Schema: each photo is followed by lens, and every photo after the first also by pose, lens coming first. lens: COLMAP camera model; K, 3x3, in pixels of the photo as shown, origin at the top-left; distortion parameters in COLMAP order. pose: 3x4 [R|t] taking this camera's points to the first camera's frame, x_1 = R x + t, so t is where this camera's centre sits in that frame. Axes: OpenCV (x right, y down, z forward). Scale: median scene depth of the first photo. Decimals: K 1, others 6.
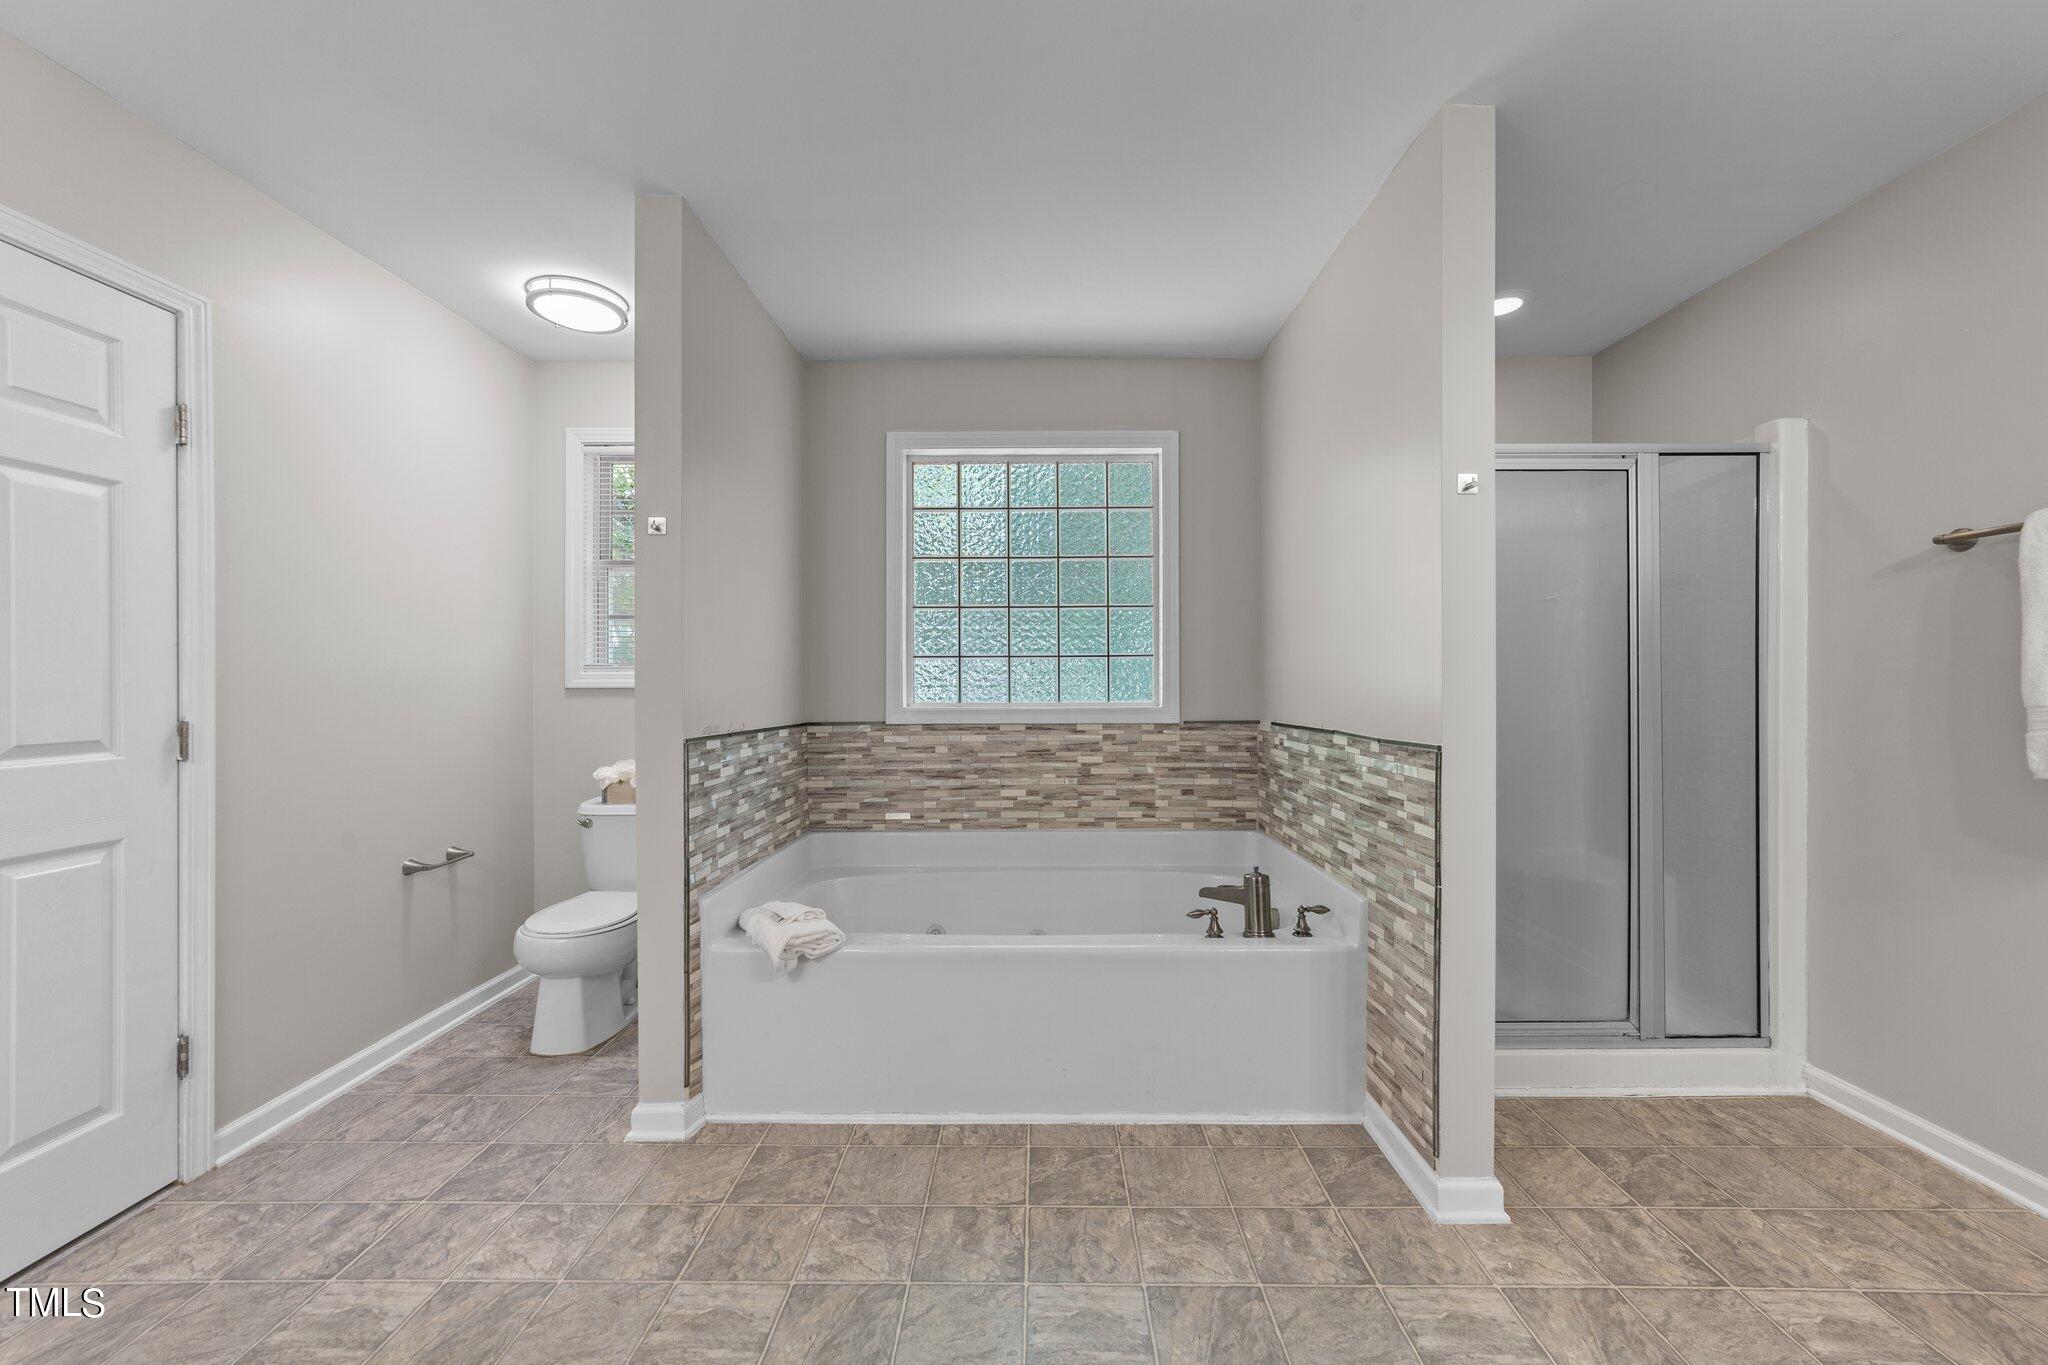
lens RADIAL K [[776.8, 0, 1029.4], [0, 776.8, 673.2], [0, 0, 1]] dist [0.003361, 0.000369]
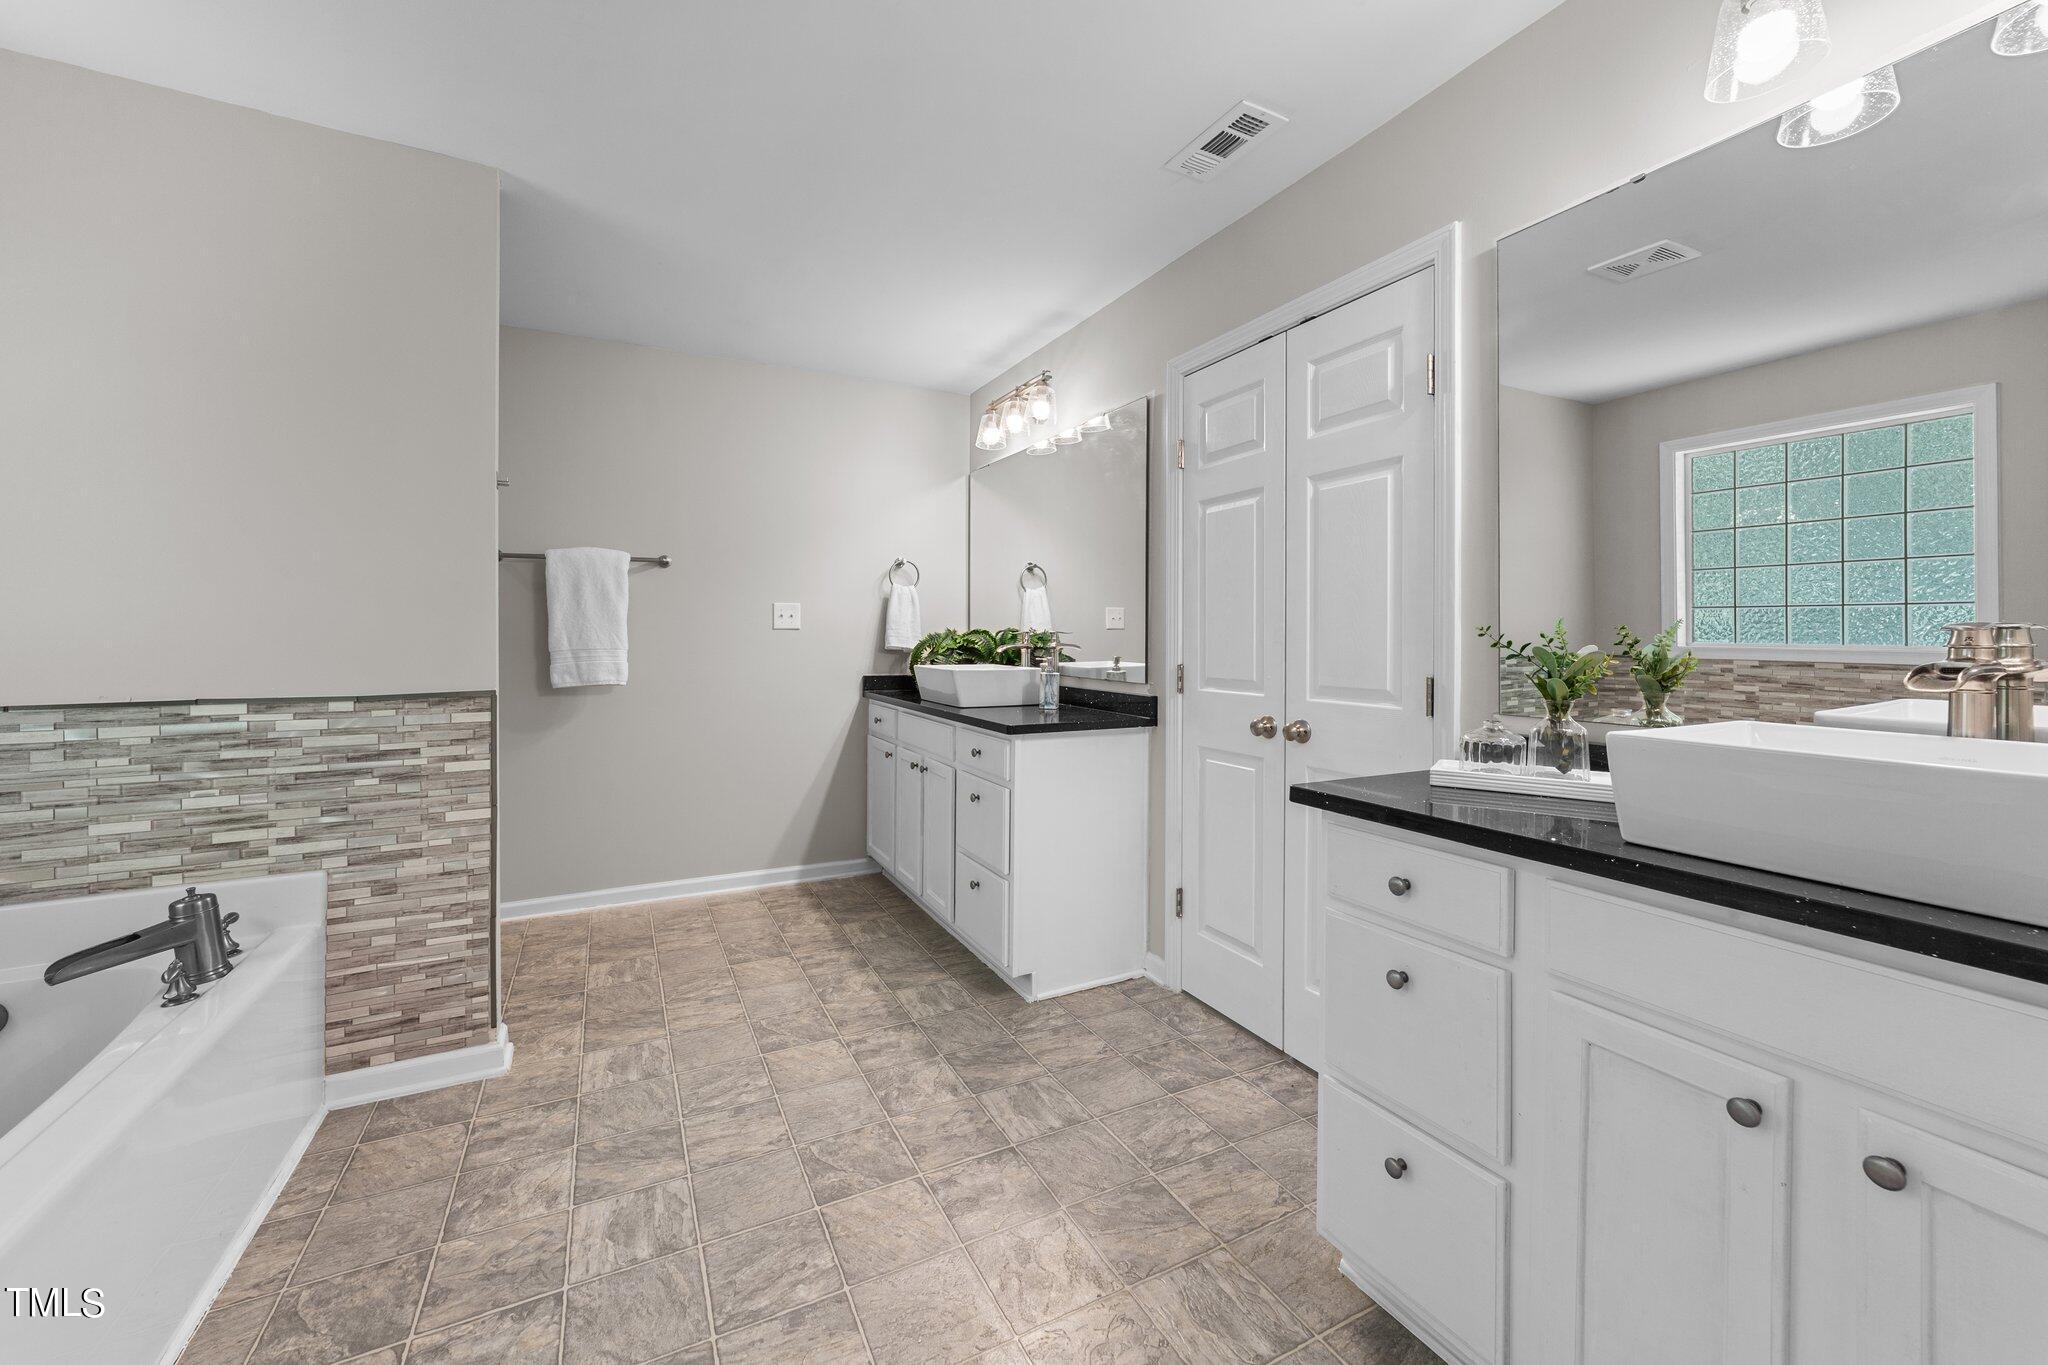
lens RADIAL K [[776.8, 0, 1023.0], [0, 776.8, 669.7], [0, 0, 1]] dist [0.003361, 0.000369]
pose [[-0.473366, -0.024452, 0.880527, -0.962162], [-0.010982, 0.999701, 0.021858, 0.025955], [-0.880798, 0.000676, -0.473493, 0.879214]]
